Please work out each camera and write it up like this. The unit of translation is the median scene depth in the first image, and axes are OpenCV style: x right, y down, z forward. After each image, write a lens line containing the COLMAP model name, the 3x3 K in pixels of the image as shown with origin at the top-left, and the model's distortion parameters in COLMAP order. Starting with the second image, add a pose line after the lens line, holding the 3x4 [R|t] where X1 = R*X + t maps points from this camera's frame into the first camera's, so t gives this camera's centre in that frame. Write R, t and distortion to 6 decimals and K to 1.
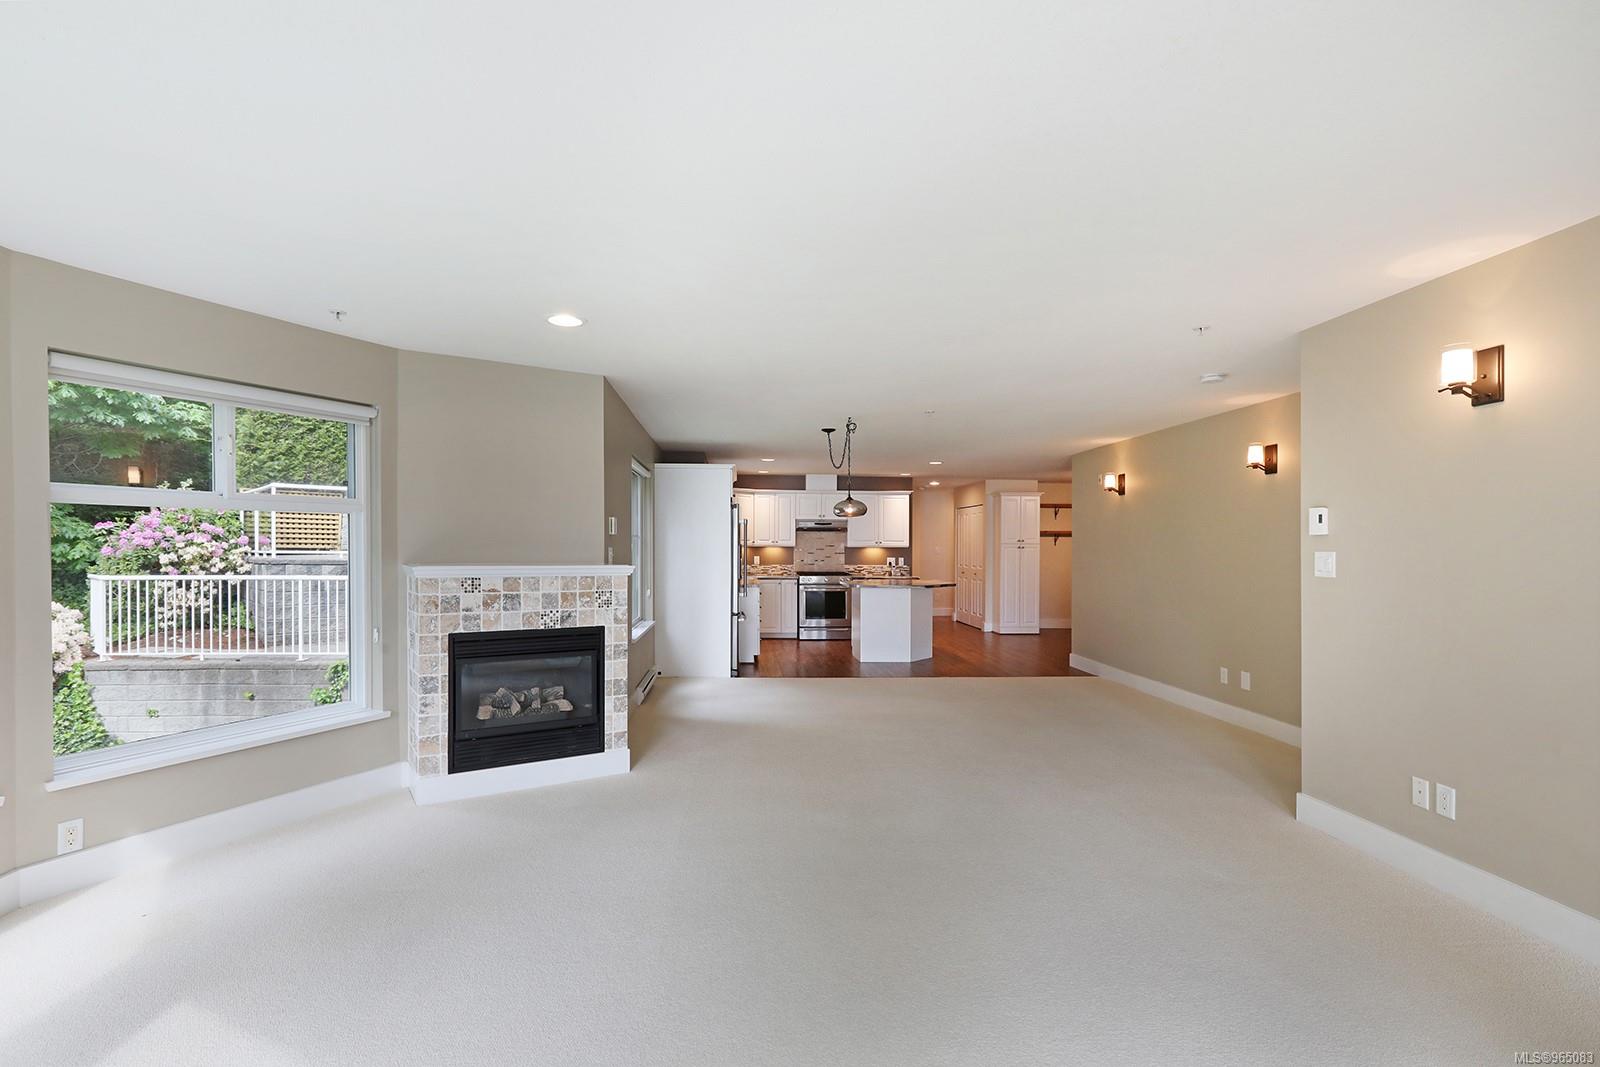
lens RADIAL K [[719.5, 0, 763.7], [0, 719.5, 543.3], [0, 0, 1]] dist [-0.004134, -0.000099]
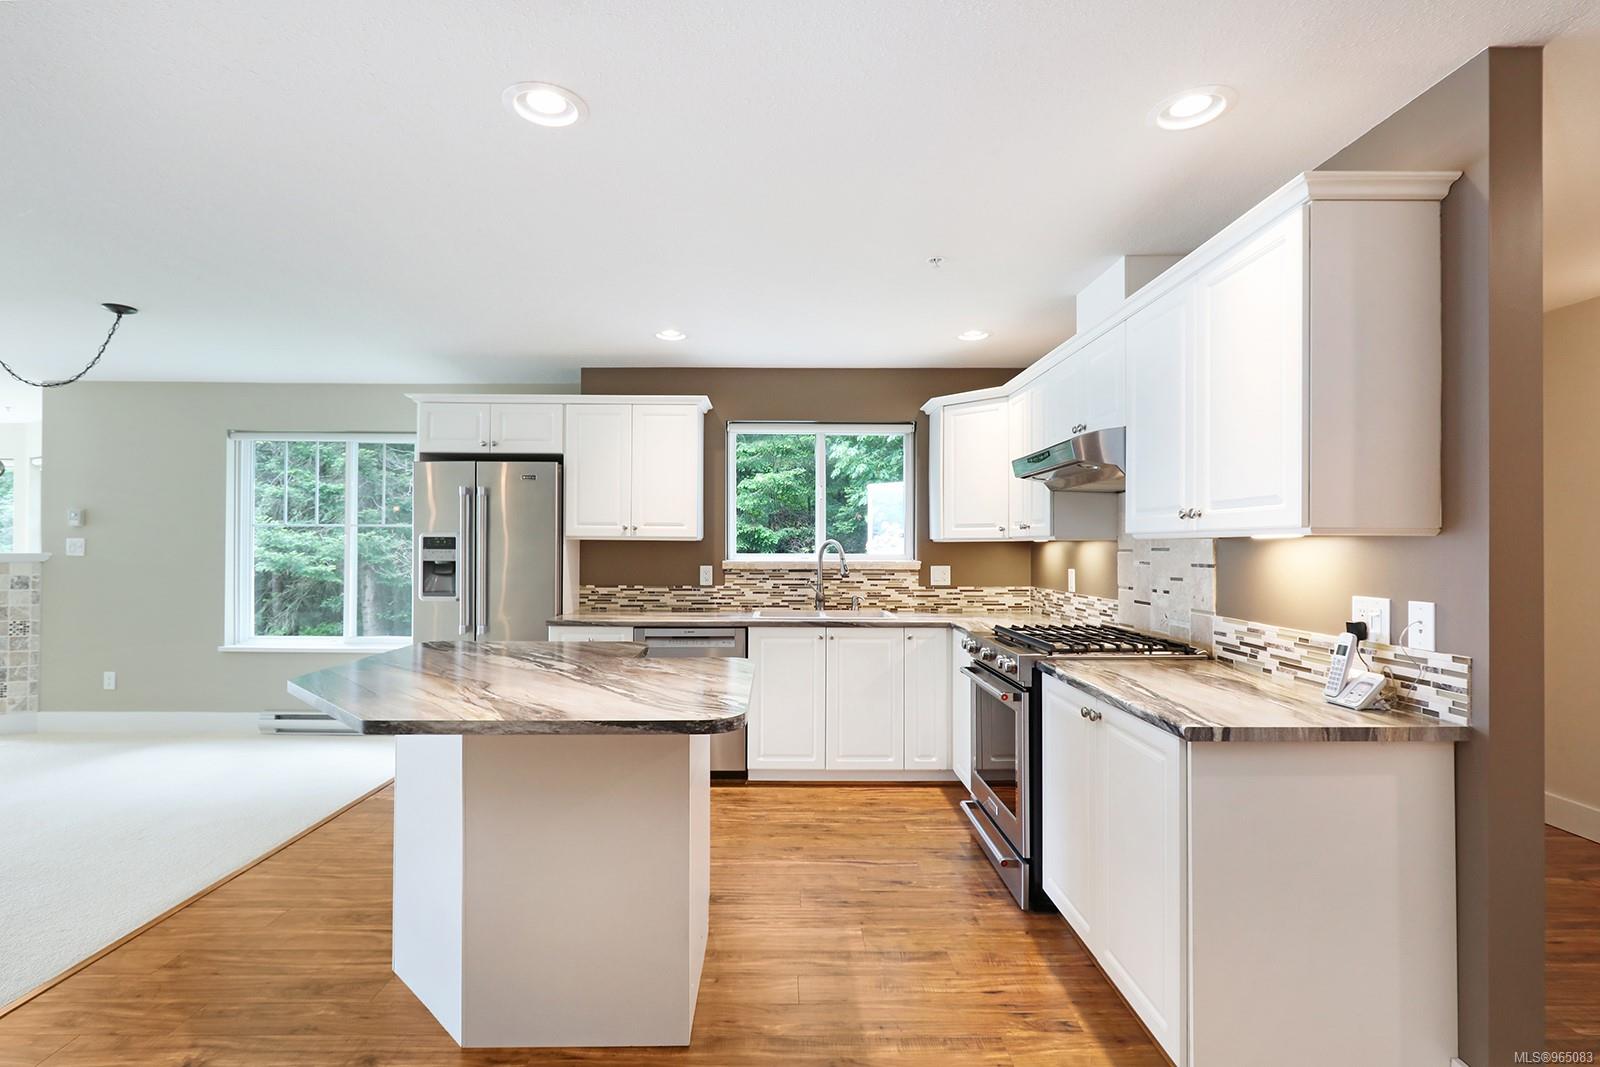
lens RADIAL K [[752.2, 0, 799.7], [0, 752.2, 542.3], [0, 0, 1]] dist [-0.004291, 0.000062]
pose [[-0.013395, -0.010315, -0.999857, 0.361690], [-0.000434, 0.999947, -0.010310, 0.008710], [0.999910, 0.000296, -0.013399, 0.873820]]
